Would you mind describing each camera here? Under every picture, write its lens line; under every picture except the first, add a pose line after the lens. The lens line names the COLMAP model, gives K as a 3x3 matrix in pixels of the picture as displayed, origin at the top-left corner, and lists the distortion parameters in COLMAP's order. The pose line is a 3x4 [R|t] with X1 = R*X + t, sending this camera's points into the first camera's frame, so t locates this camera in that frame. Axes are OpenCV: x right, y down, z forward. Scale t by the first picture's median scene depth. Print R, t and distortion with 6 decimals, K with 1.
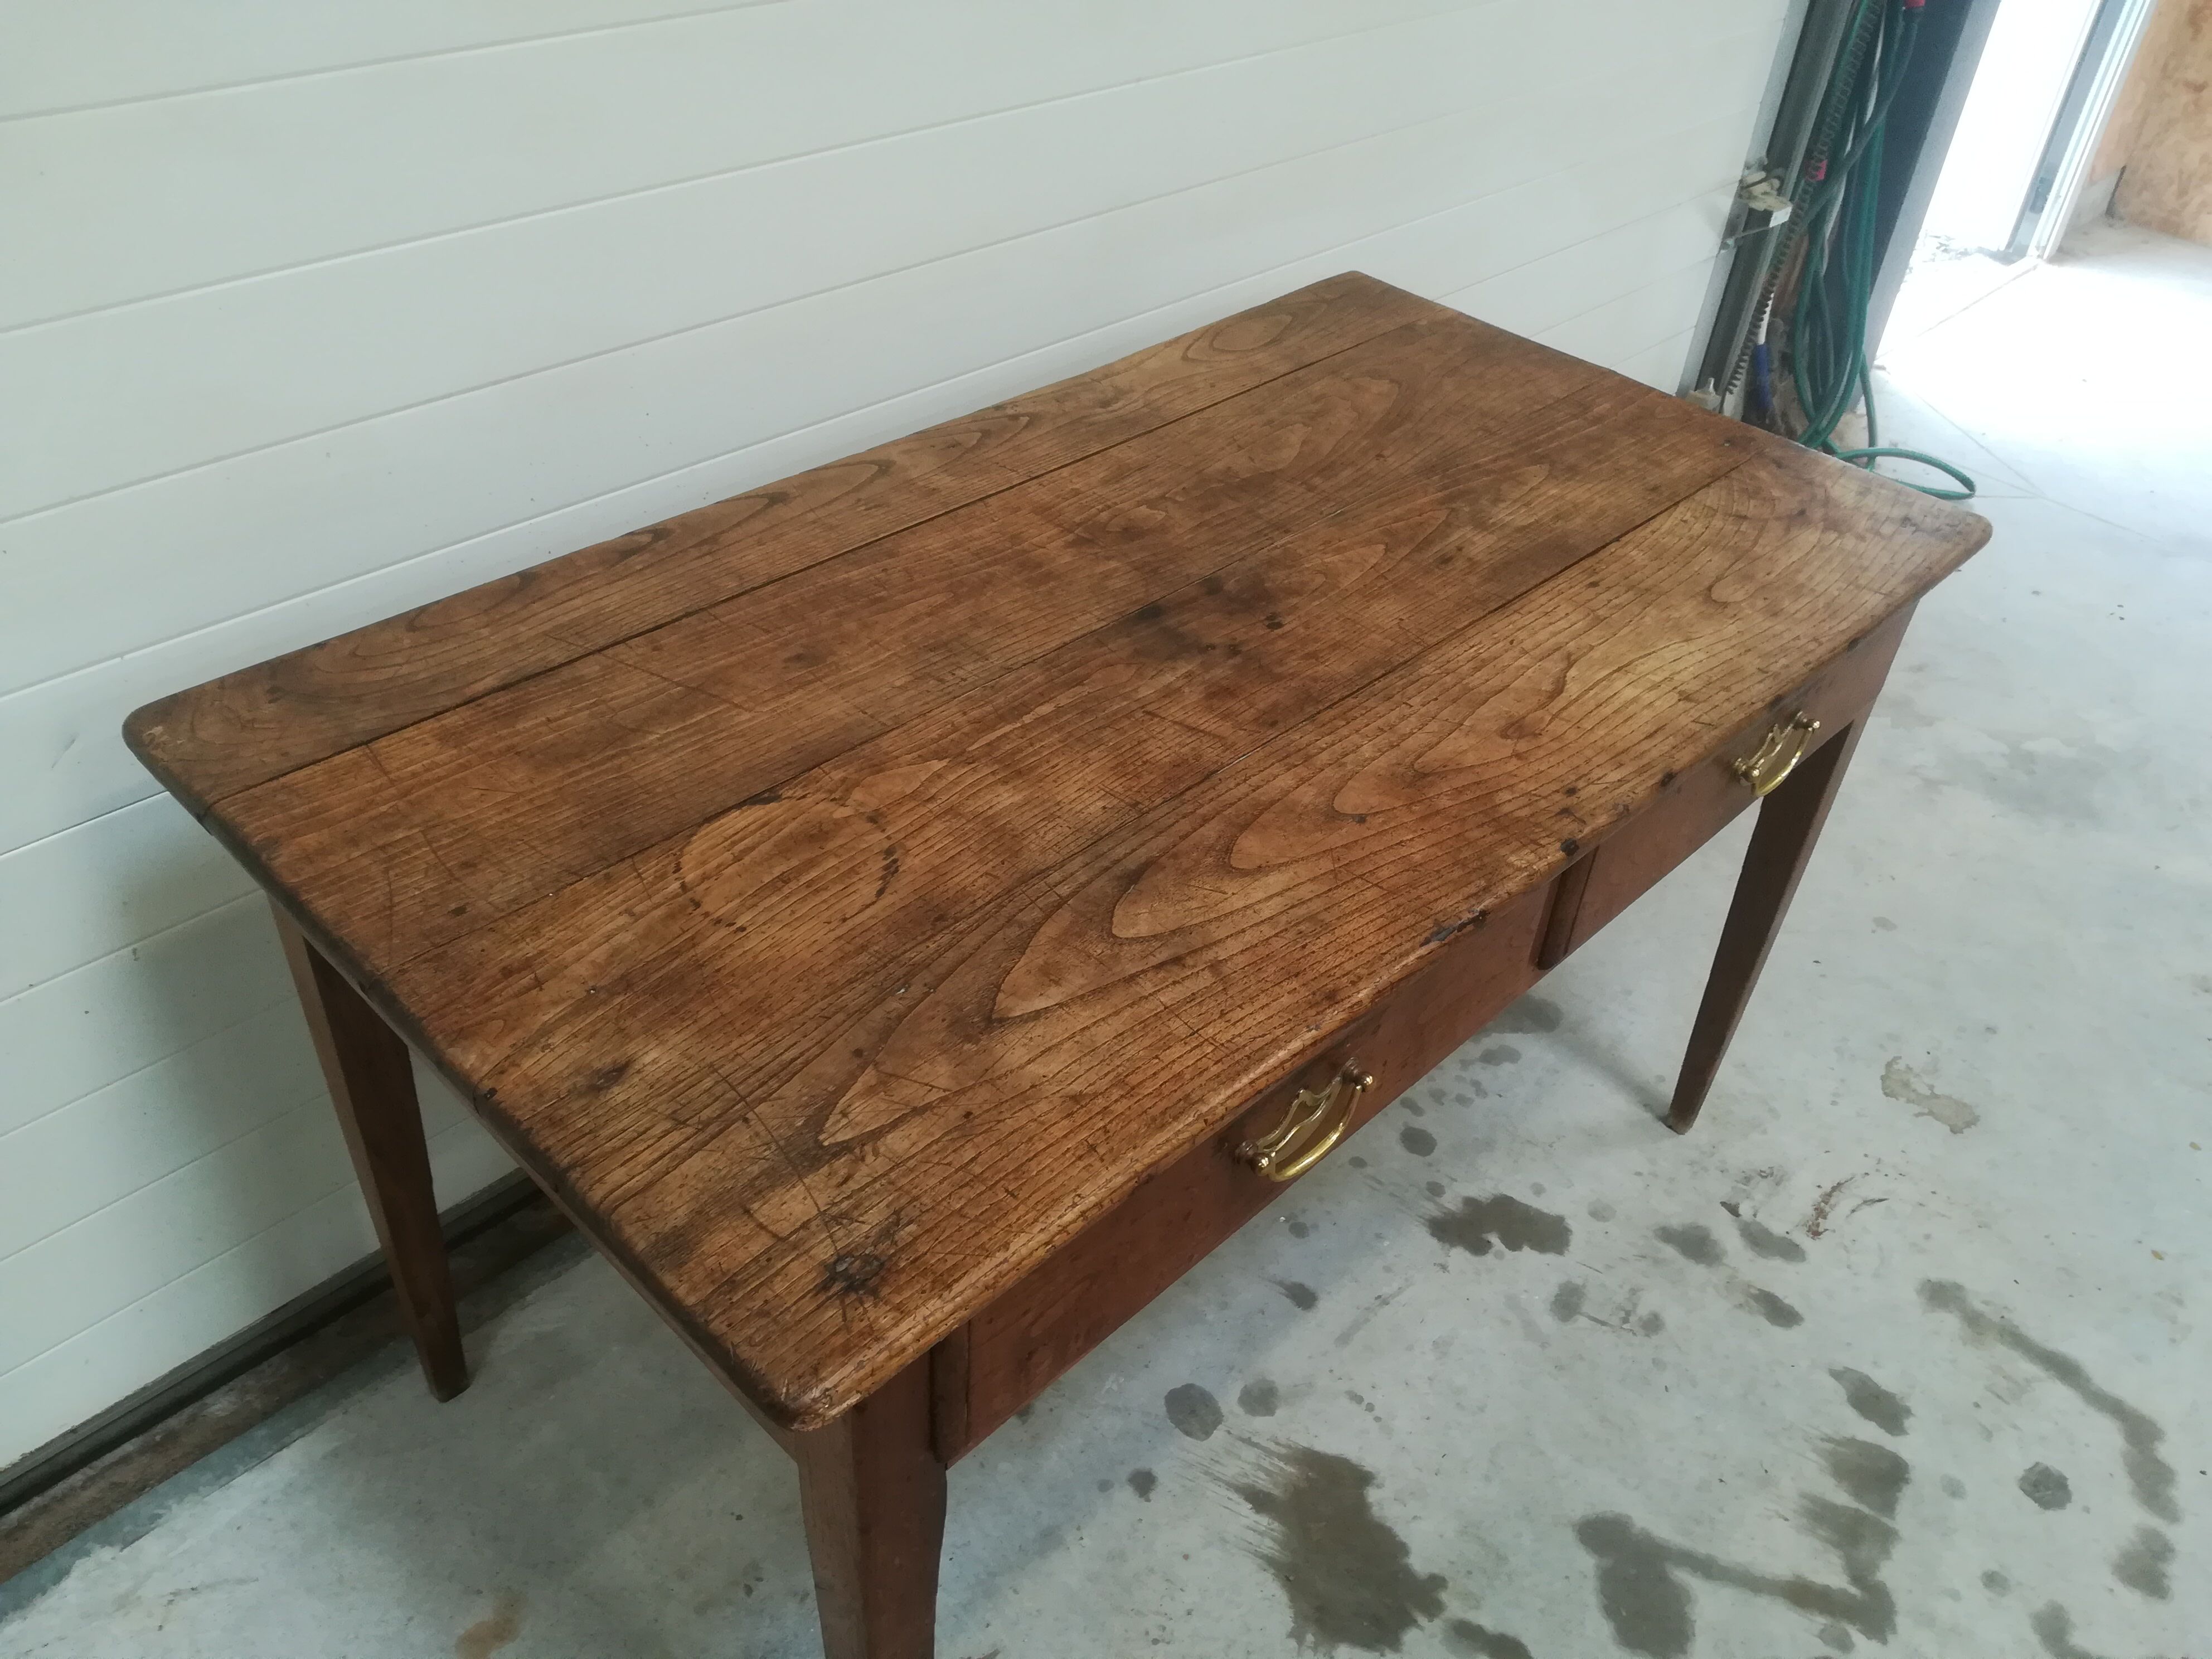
lens RADIAL K [[1721.3, 0, 1110.4], [0, 1721.3, 827.2], [0, 0, 1]] dist [0.046559, -0.065537]
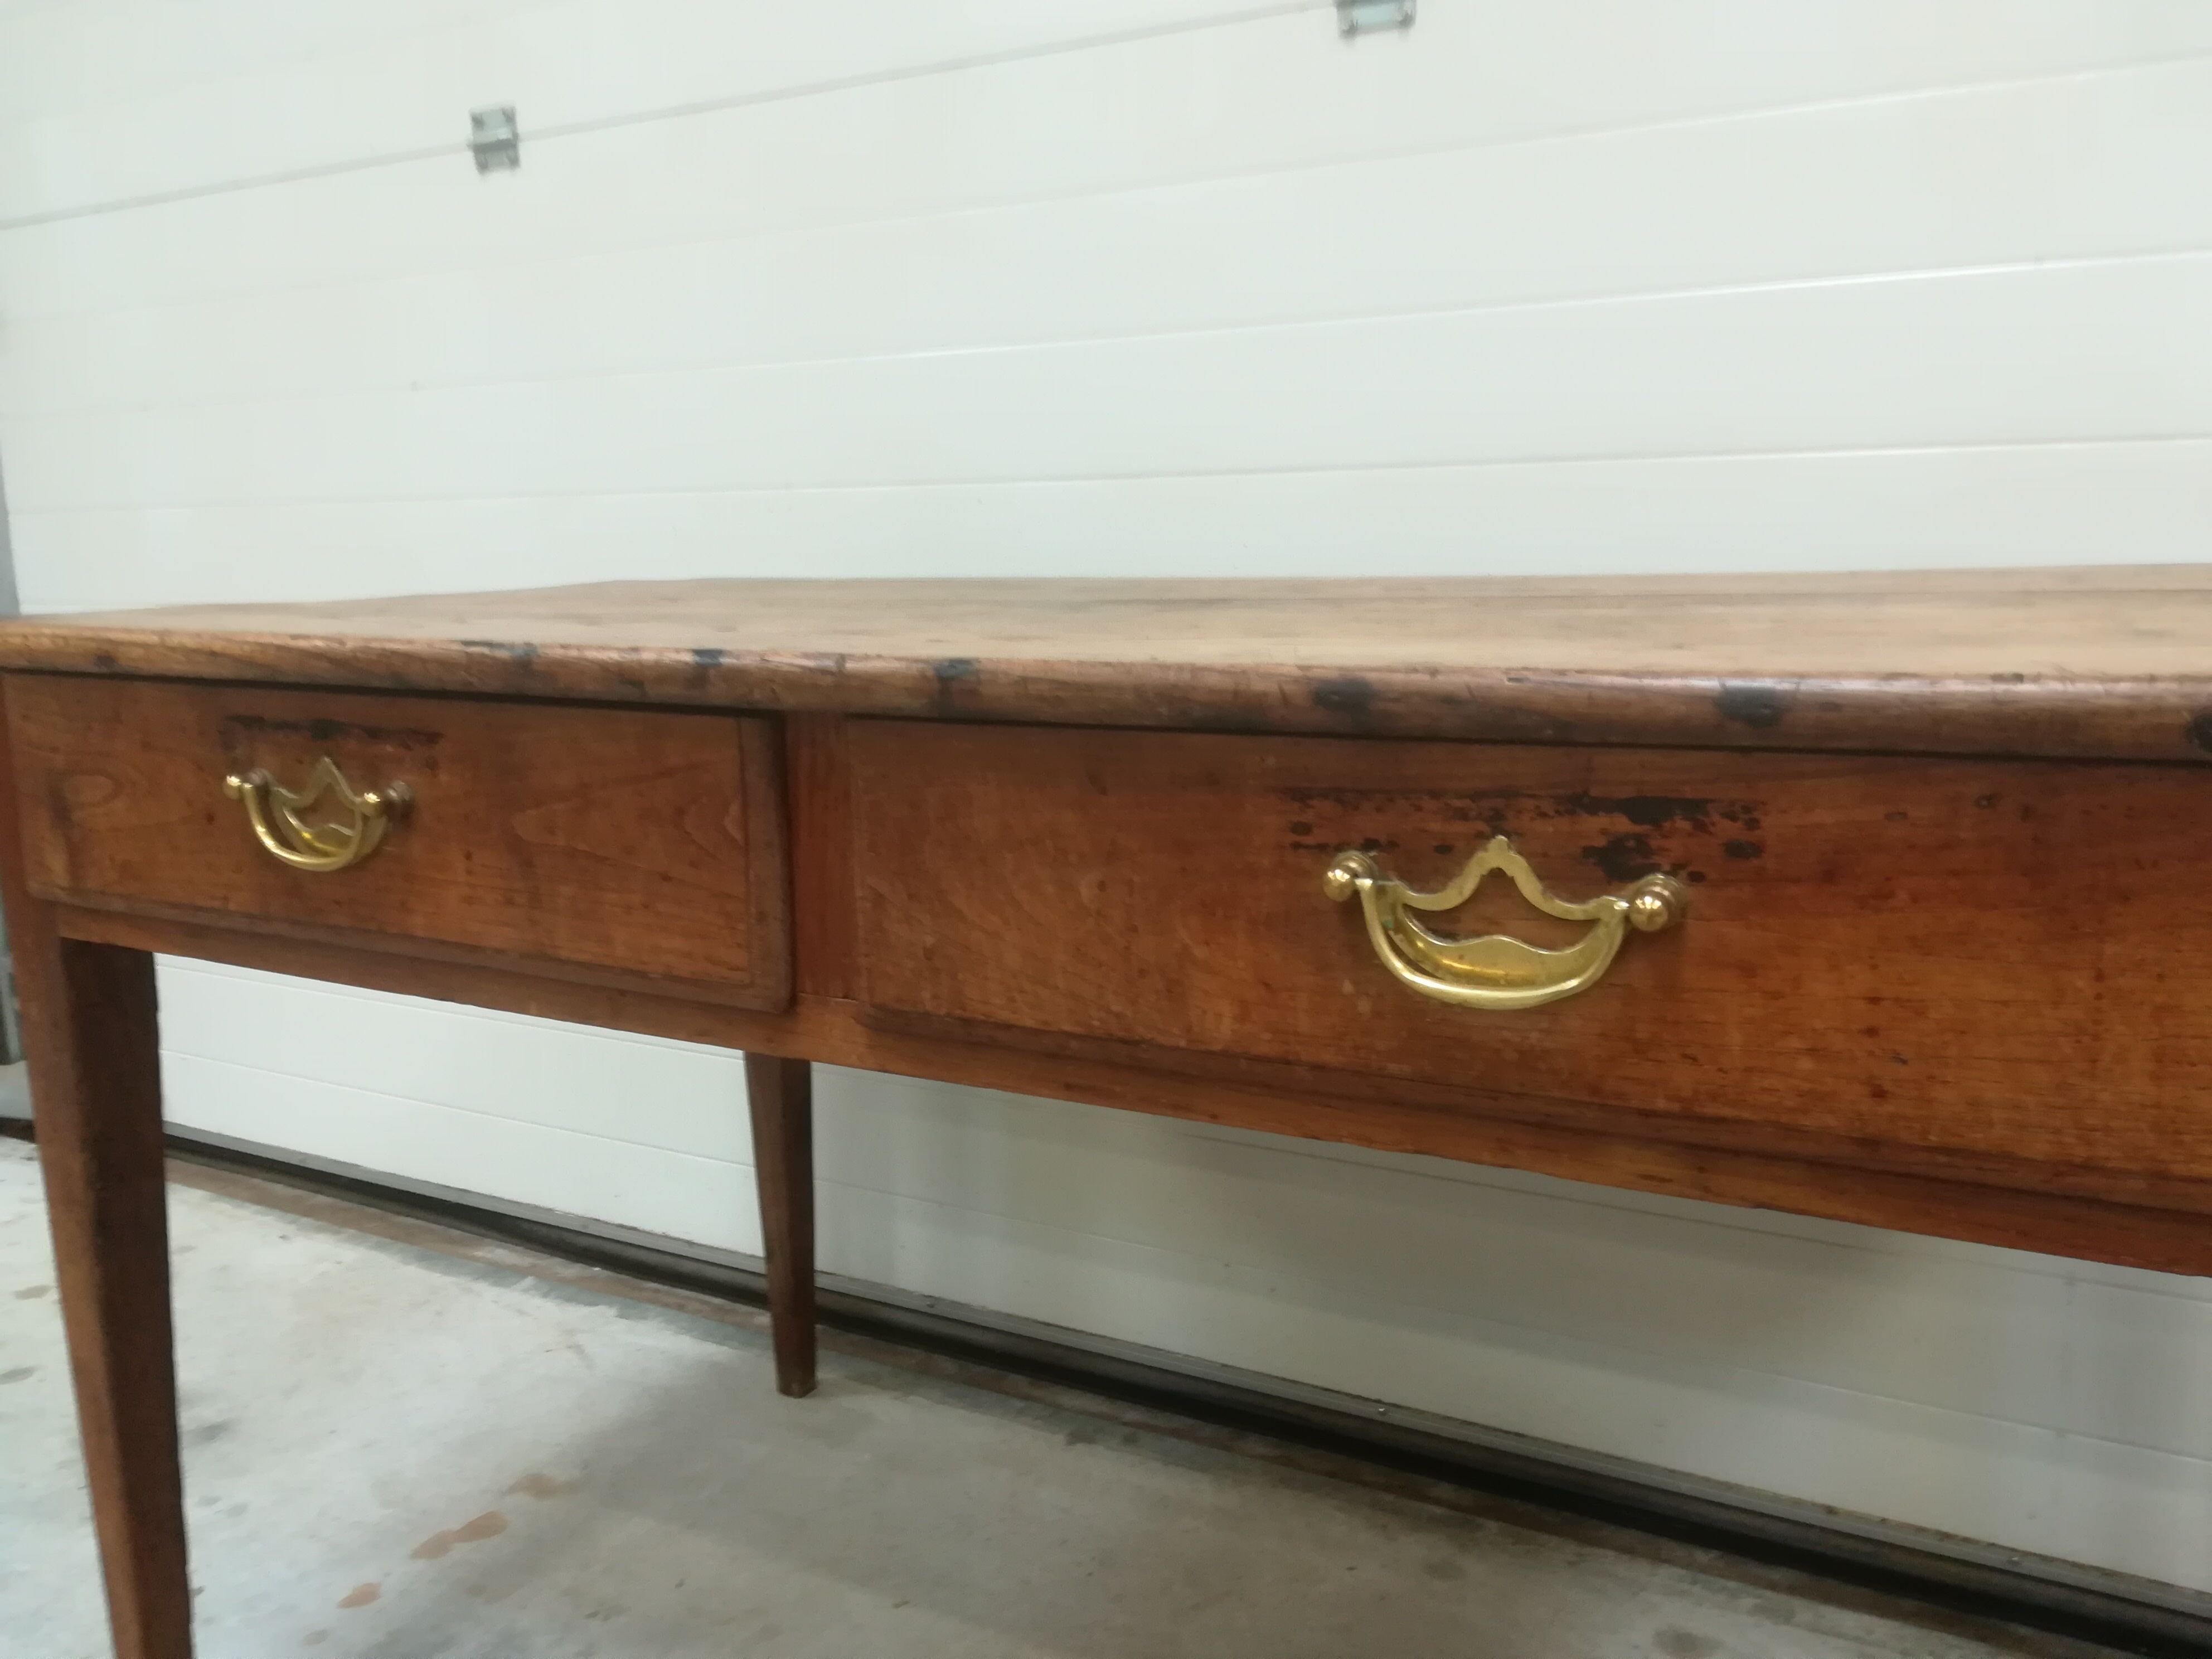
lens RADIAL K [[1721.3, 0, 1110.4], [0, 1721.3, 827.2], [0, 0, 1]] dist [0.046559, -0.065537]
pose [[0.269293, 0.095668, -0.958295, 0.586292], [-0.563477, 0.822608, -0.076222, 0.018232], [0.781009, 0.560503, 0.275430, 0.627294]]
